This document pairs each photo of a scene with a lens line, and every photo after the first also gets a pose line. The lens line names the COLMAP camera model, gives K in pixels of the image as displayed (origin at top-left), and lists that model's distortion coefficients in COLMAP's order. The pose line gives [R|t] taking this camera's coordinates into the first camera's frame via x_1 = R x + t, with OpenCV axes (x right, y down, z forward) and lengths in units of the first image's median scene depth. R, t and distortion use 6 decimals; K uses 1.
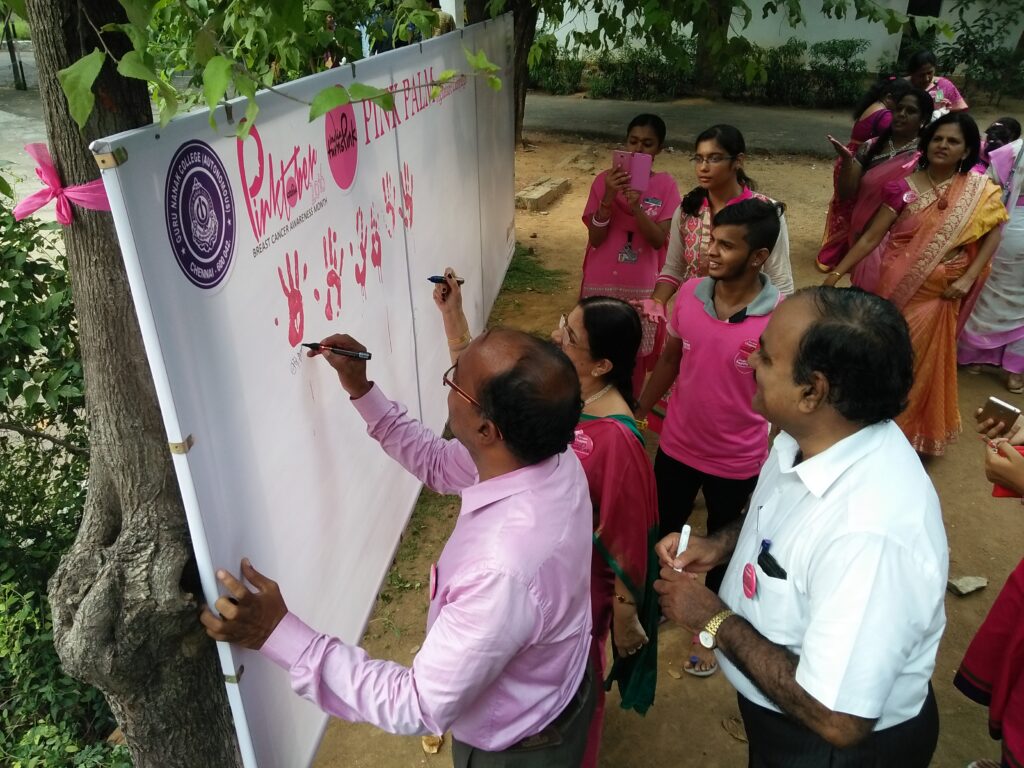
lens RADIAL K [[820.1, 0, 530.0], [0, 820.1, 388.9], [0, 0, 1]] dist [0.123793, -0.157966]
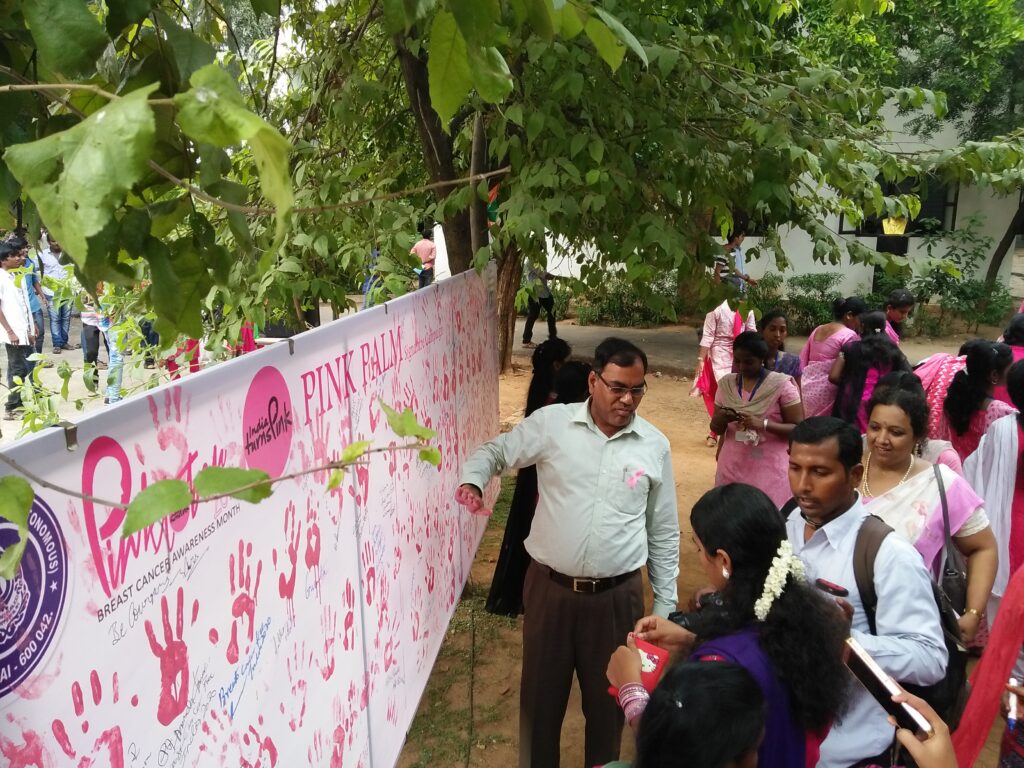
lens RADIAL K [[820.1, 0, 522.3], [0, 820.1, 386.0], [0, 0, 1]] dist [0.123793, -0.157966]
pose [[0.999982, -0.005895, -0.000619, 0.027119], [0.005544, 0.967108, -0.254304, -0.143540], [0.002098, 0.254296, 0.967124, 0.218386]]
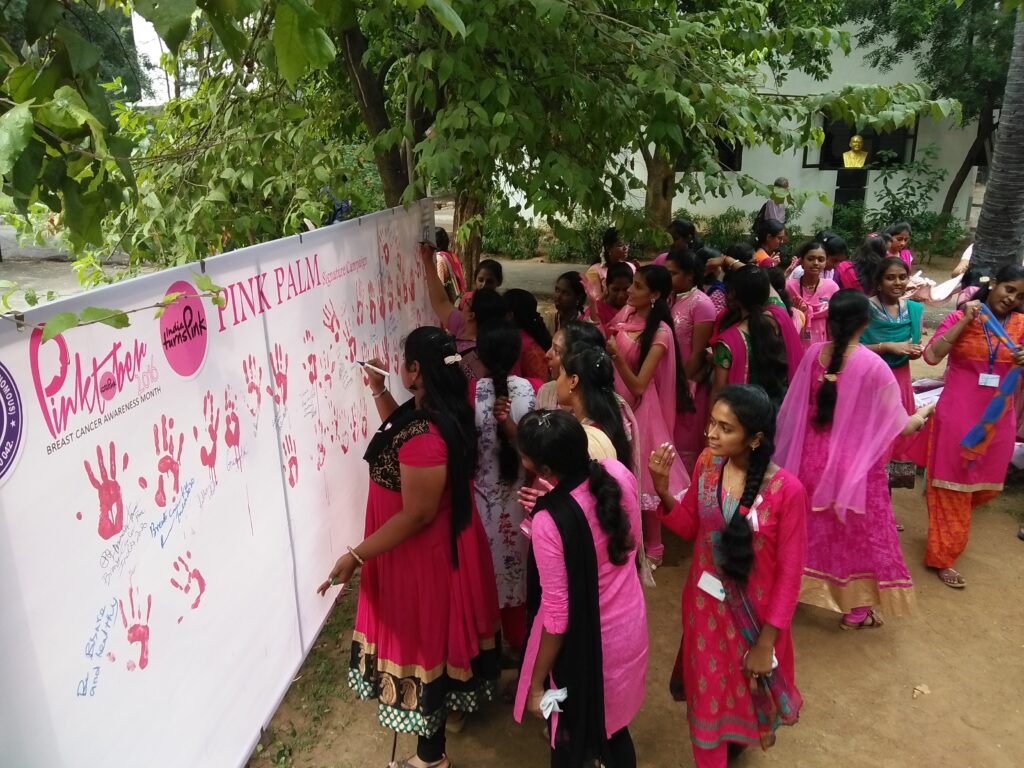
lens RADIAL K [[820.1, 0, 508.9], [0, 820.1, 386.8], [0, 0, 1]] dist [0.123793, -0.157966]
pose [[0.999828, -0.017775, 0.005217, 0.188969], [0.018429, 0.982946, -0.182971, -0.036313], [-0.001876, 0.183036, 0.983104, -0.010917]]
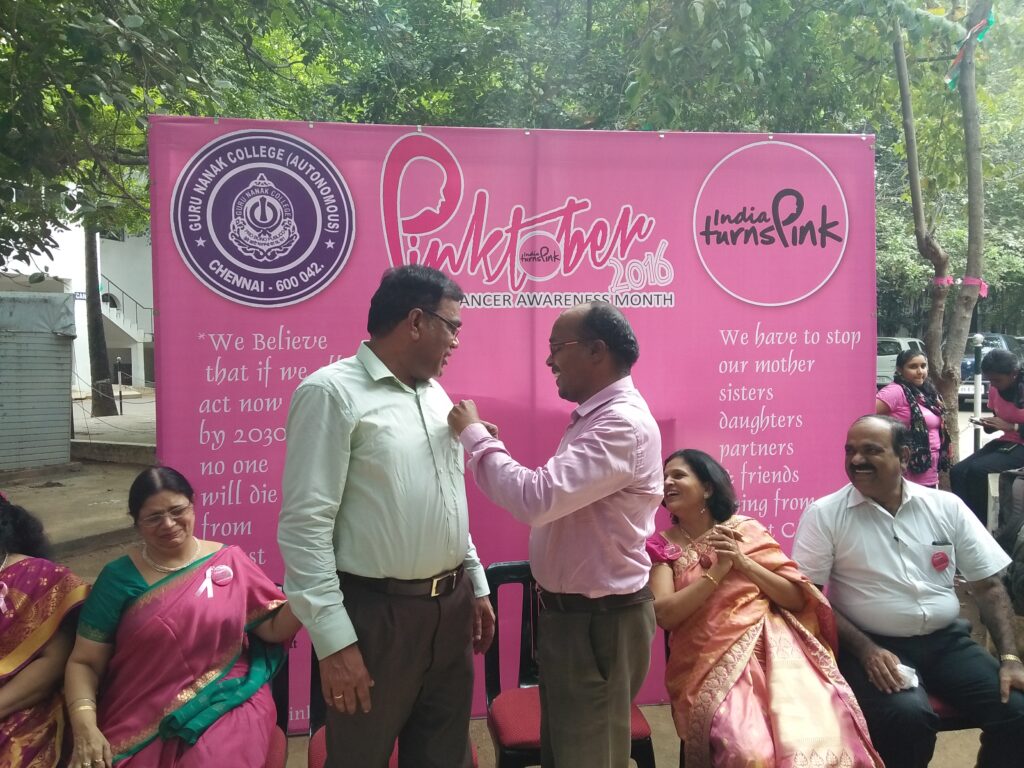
lens RADIAL K [[820.1, 0, 509.5], [0, 820.1, 385.0], [0, 0, 1]] dist [0.123793, -0.157966]
pose [[0.245801, 0.055177, -0.967749, 0.368281], [-0.422030, 0.904875, -0.055601, -0.083658], [0.872624, 0.422086, 0.245705, 0.802412]]
